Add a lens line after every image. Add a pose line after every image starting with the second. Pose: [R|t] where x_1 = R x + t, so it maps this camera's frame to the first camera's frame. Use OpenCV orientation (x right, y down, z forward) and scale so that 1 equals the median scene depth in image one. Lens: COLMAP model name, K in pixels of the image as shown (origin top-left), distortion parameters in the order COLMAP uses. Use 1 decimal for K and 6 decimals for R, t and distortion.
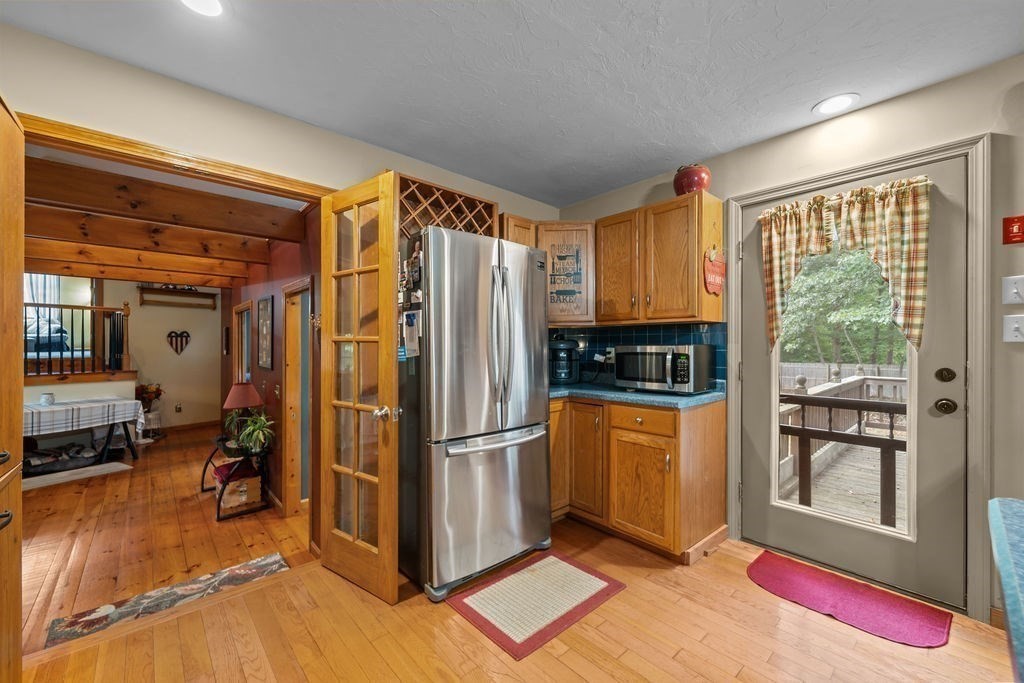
lens RADIAL K [[412.7, 0, 505.9], [0, 412.7, 346.0], [0, 0, 1]] dist [-0.014653, -0.000084]
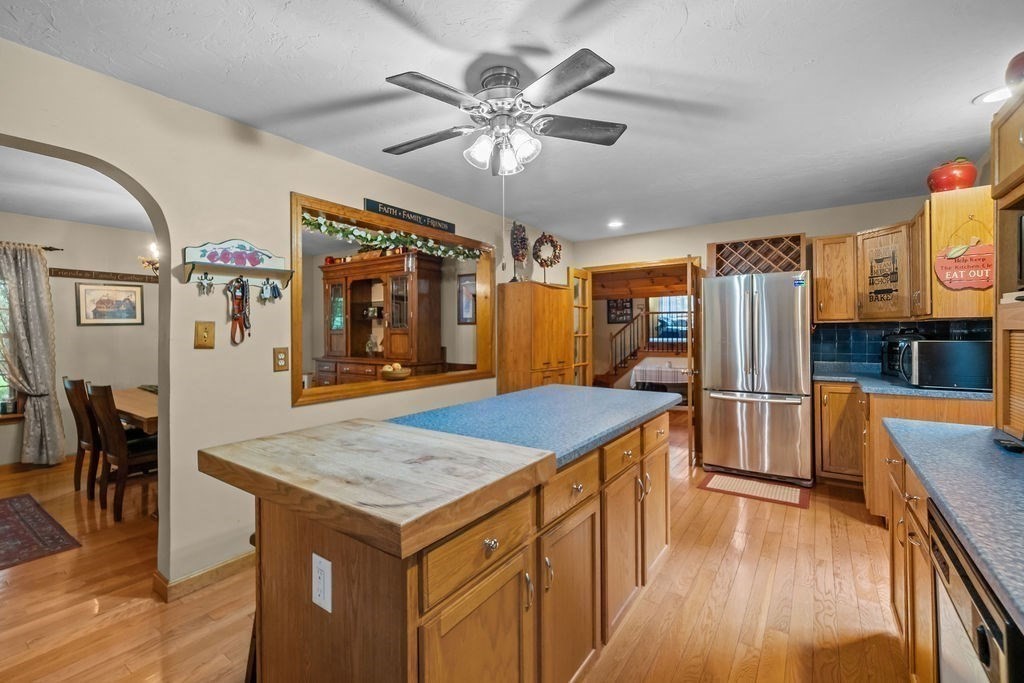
lens RADIAL K [[439.1, 0, 512.7], [0, 439.1, 335.3], [0, 0, 1]] dist [-0.012404, -0.000415]
pose [[0.242848, 0.004704, -0.970053, 1.222165], [0.003741, 0.999976, 0.005786, -0.026972], [0.970057, -0.005034, 0.242825, -0.292456]]
